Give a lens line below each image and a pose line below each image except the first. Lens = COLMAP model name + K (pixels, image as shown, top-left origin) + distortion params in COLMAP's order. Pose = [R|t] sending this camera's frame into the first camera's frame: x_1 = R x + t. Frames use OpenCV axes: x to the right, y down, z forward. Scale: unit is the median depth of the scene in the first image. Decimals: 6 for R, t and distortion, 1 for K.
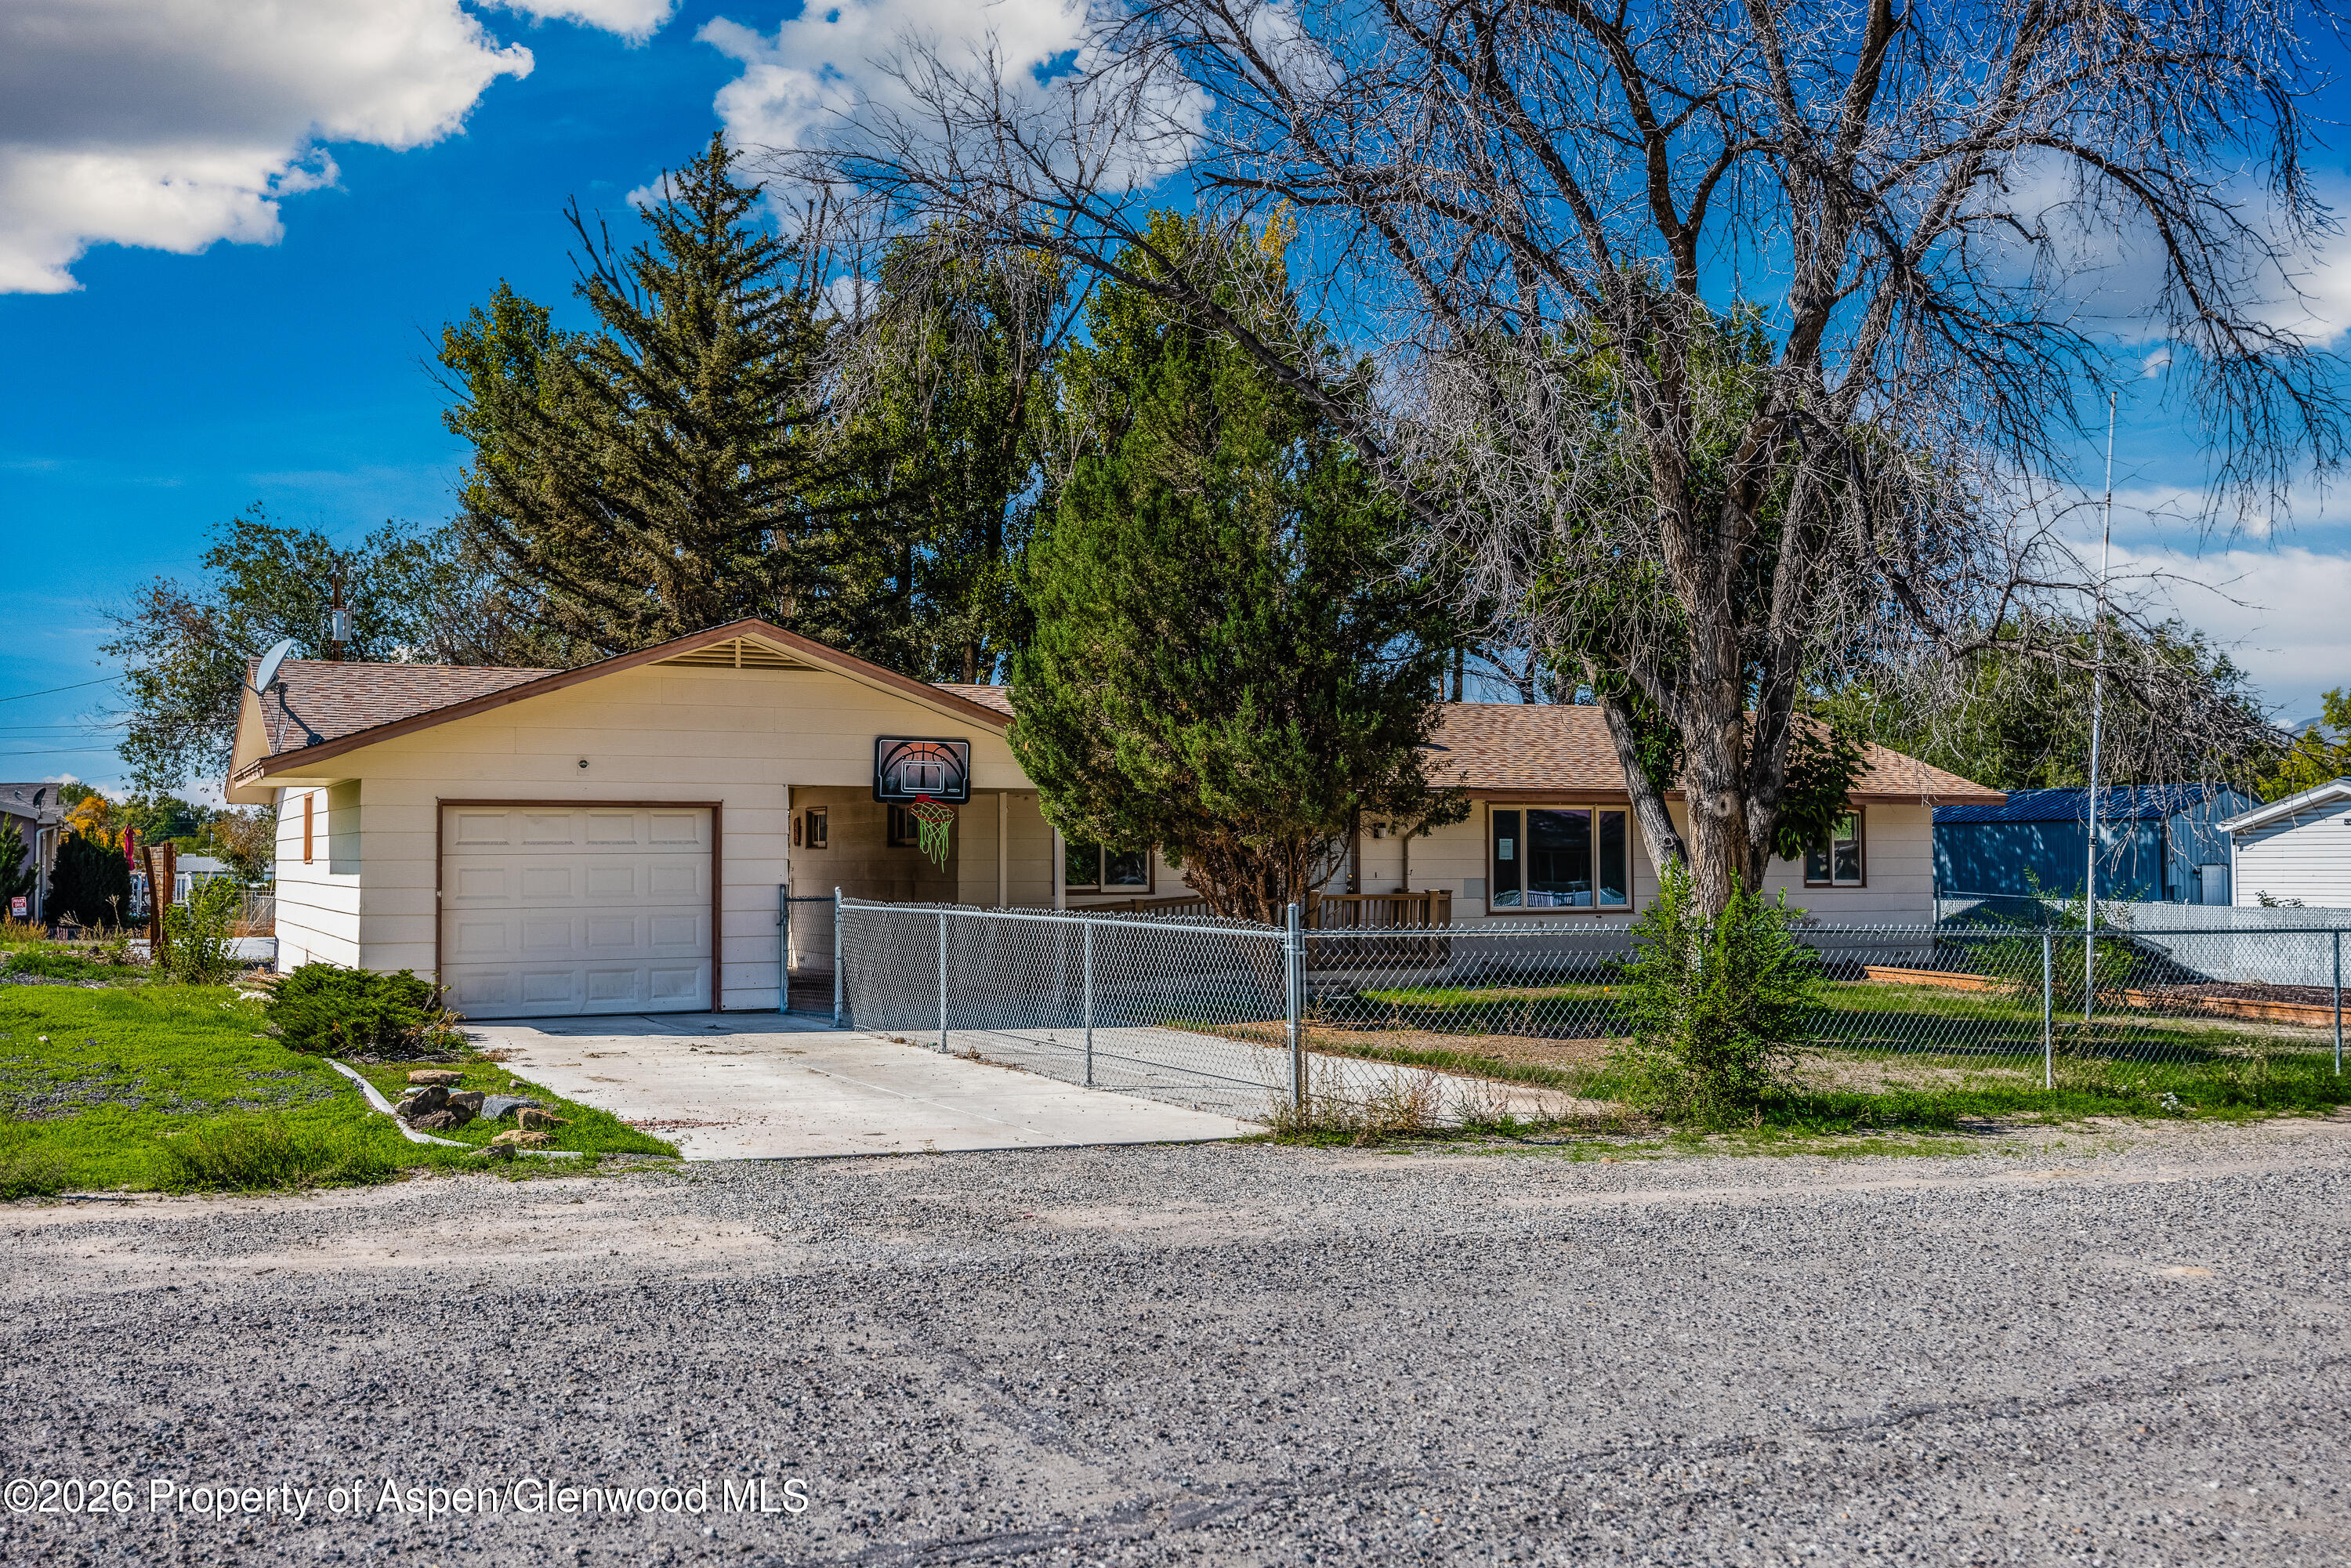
lens RADIAL K [[2328.9, 0, 1175.5], [0, 2328.9, 784.0], [0, 0, 1]] dist [-0.002068, -0.007880]
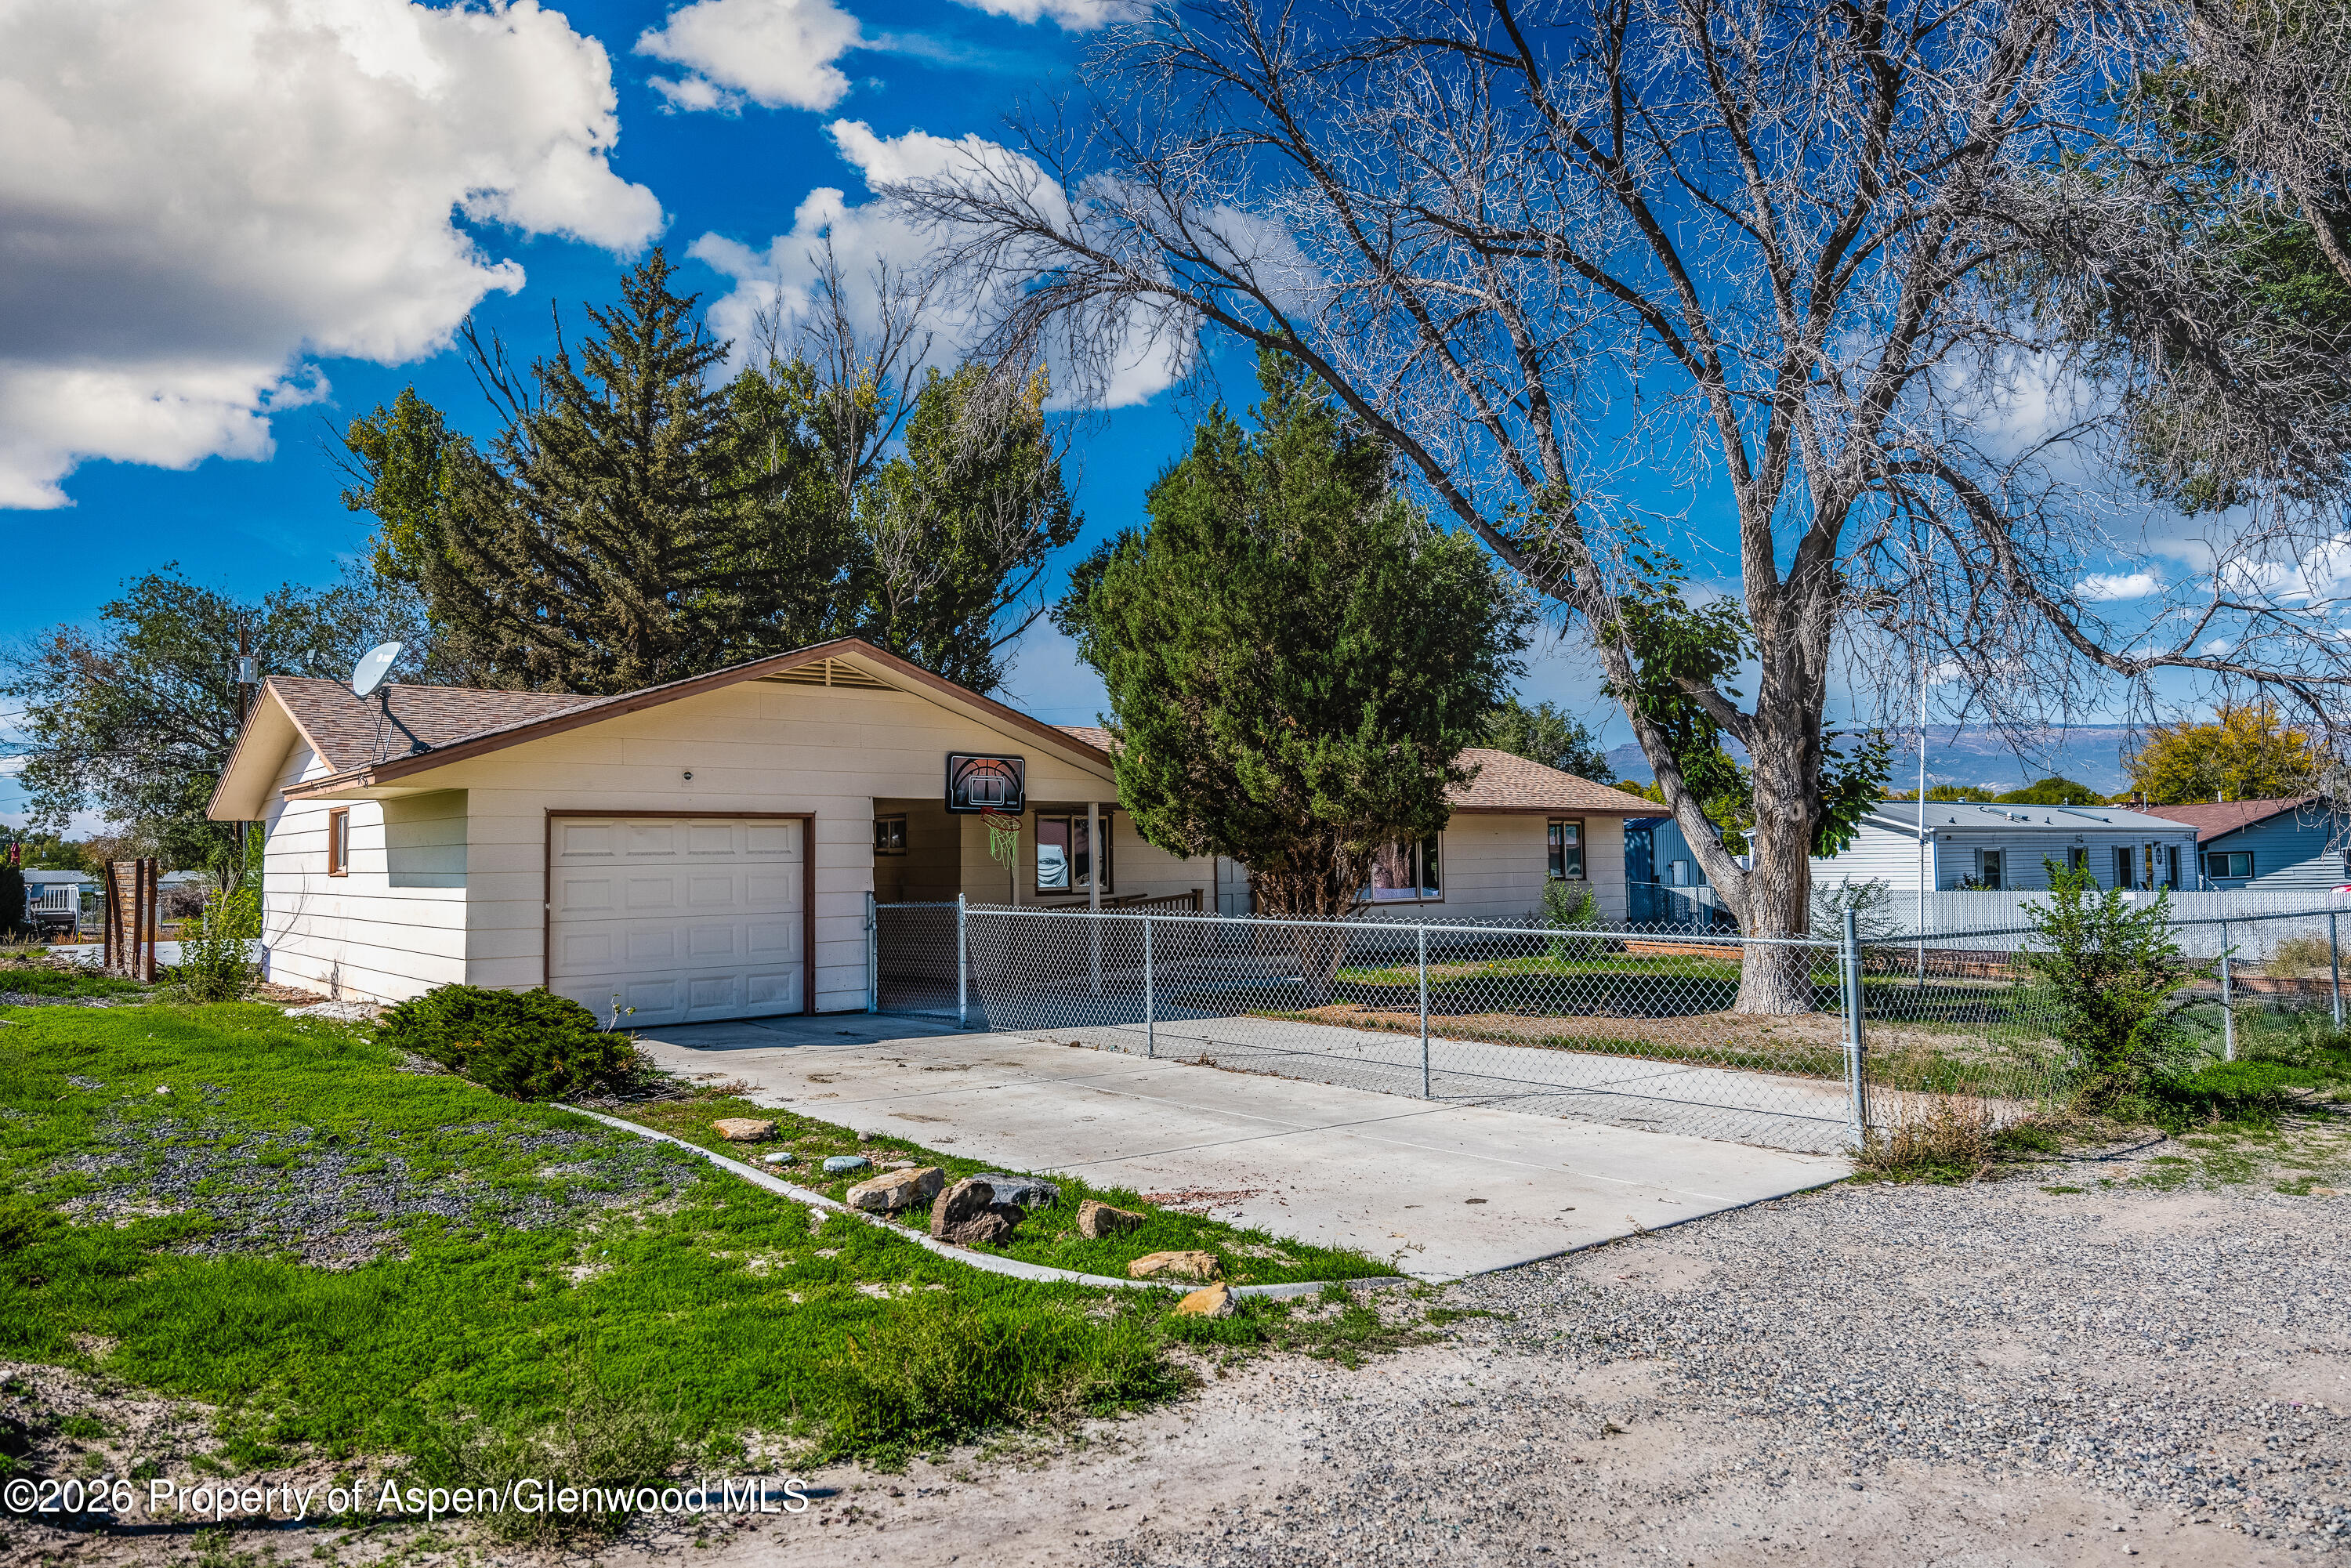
lens RADIAL K [[1546.7, 0, 1175.5], [0, 1546.7, 784.0], [0, 0, 1]] dist [-0.005771, -0.000513]
pose [[0.968038, 0.002753, 0.250787, -0.206432], [0.001925, 0.999829, -0.018407, 0.007438], [-0.250795, 0.018302, 0.967867, 0.277991]]
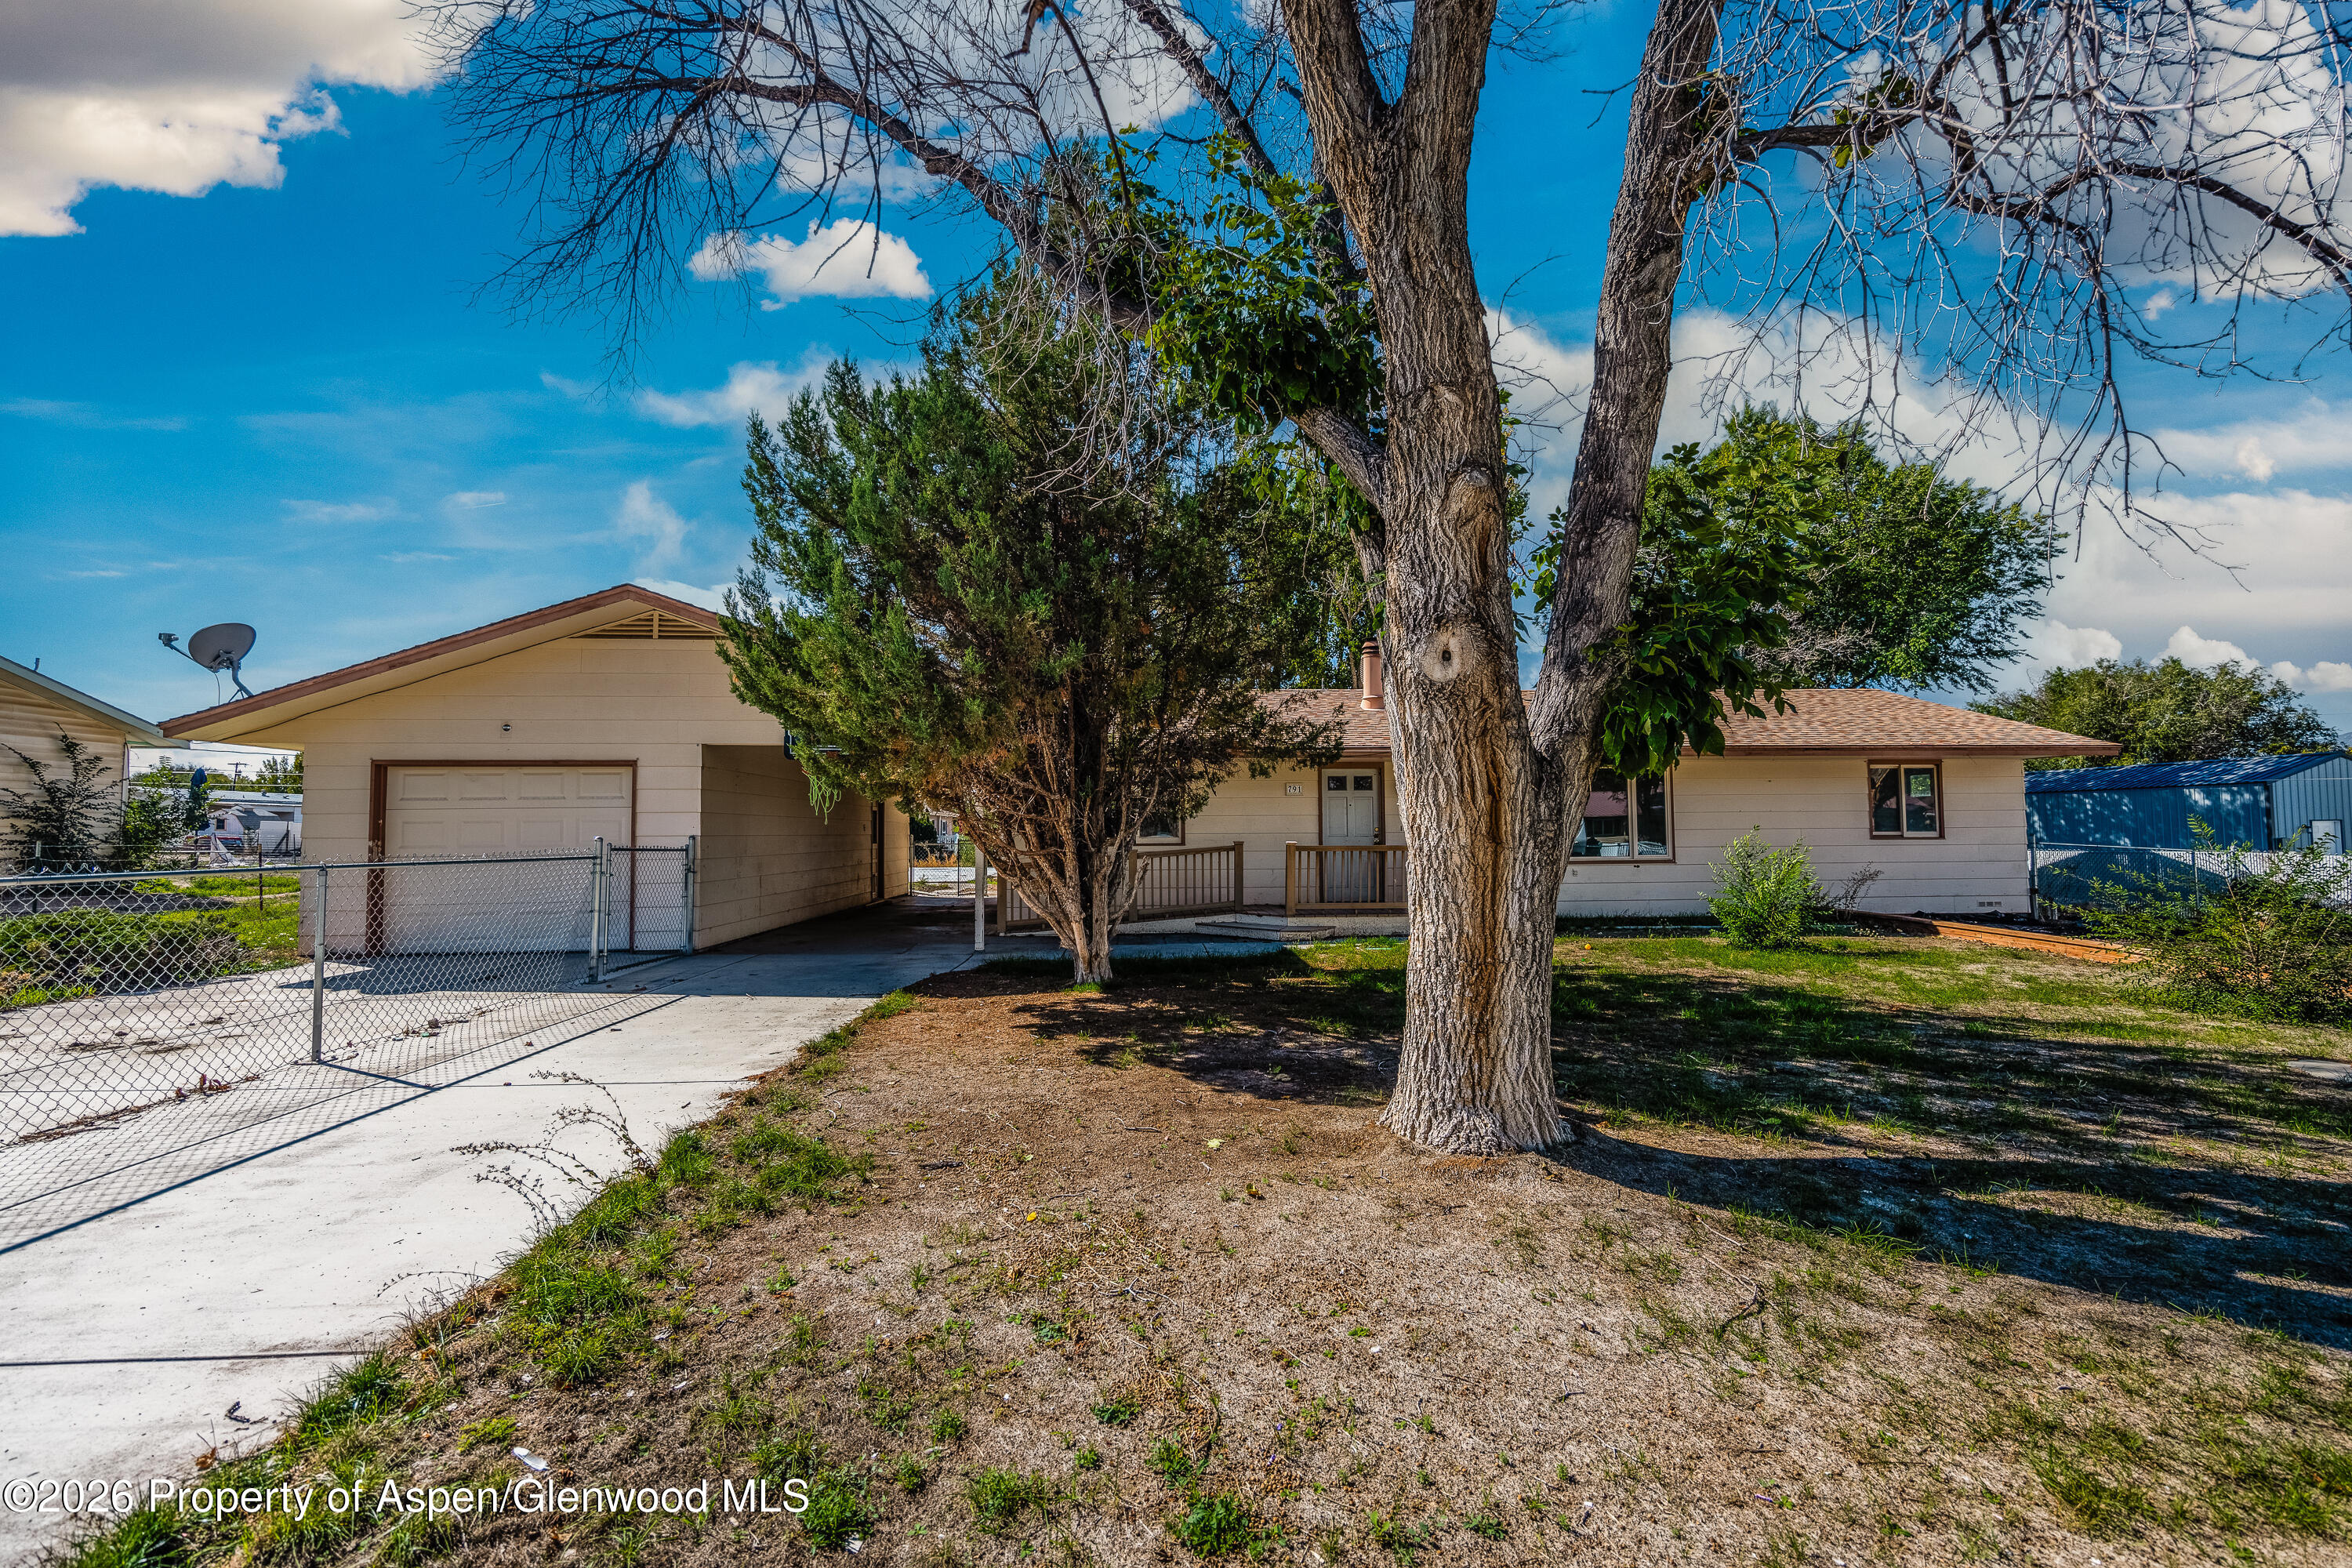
lens RADIAL K [[943.8, 0, 1208.6], [0, 943.8, 772.3], [0, 0, 1]] dist [-0.002054, -0.000082]
pose [[0.921261, -0.027842, -0.387946, 0.220325], [0.016964, 0.999362, -0.031436, 0.031133], [0.388574, 0.022380, 0.921146, 0.676228]]
